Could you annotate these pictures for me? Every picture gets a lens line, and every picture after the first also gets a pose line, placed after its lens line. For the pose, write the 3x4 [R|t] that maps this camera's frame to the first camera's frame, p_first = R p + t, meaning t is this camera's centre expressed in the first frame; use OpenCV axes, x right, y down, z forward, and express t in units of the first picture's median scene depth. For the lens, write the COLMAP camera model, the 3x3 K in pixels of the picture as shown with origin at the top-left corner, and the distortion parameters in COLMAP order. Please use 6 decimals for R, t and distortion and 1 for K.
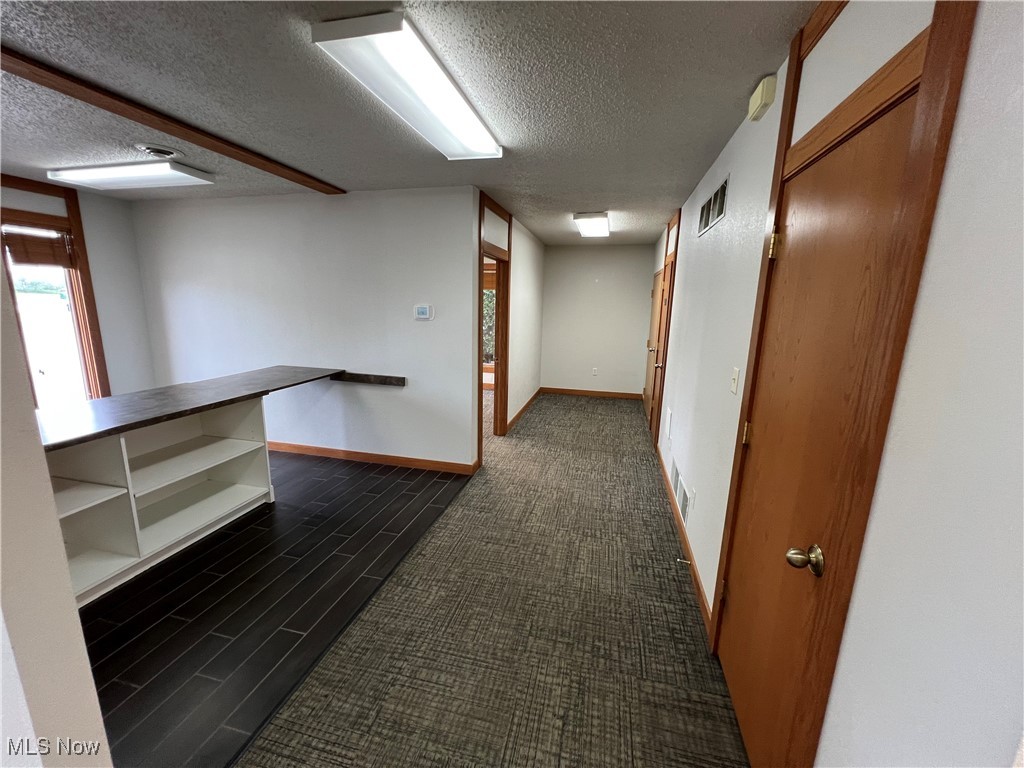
lens RADIAL K [[408.2, 0, 511.9], [0, 408.2, 381.9], [0, 0, 1]] dist [-0.002701, 0.000212]
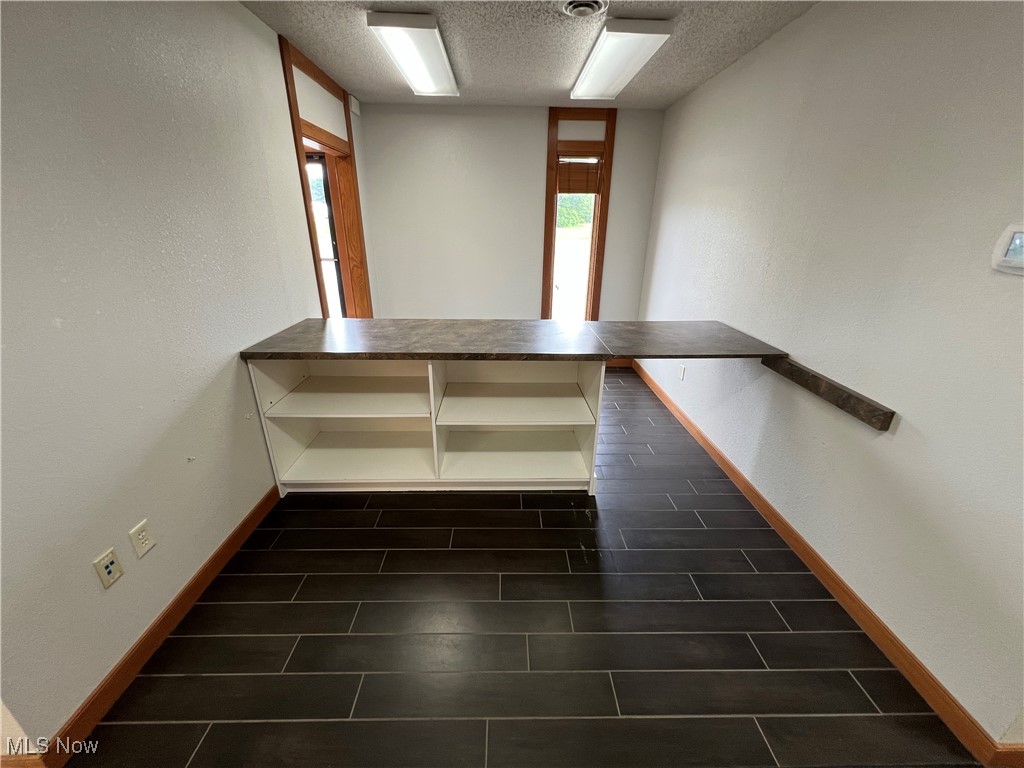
lens RADIAL K [[408.2, 0, 511.9], [0, 408.2, 381.9], [0, 0, 1]] dist [-0.002701, 0.000212]
pose [[0.250229, 0.335257, -0.908289, -0.000716], [-0.191404, 0.936748, 0.293031, -0.087236], [0.949079, 0.100525, 0.298571, 0.525506]]
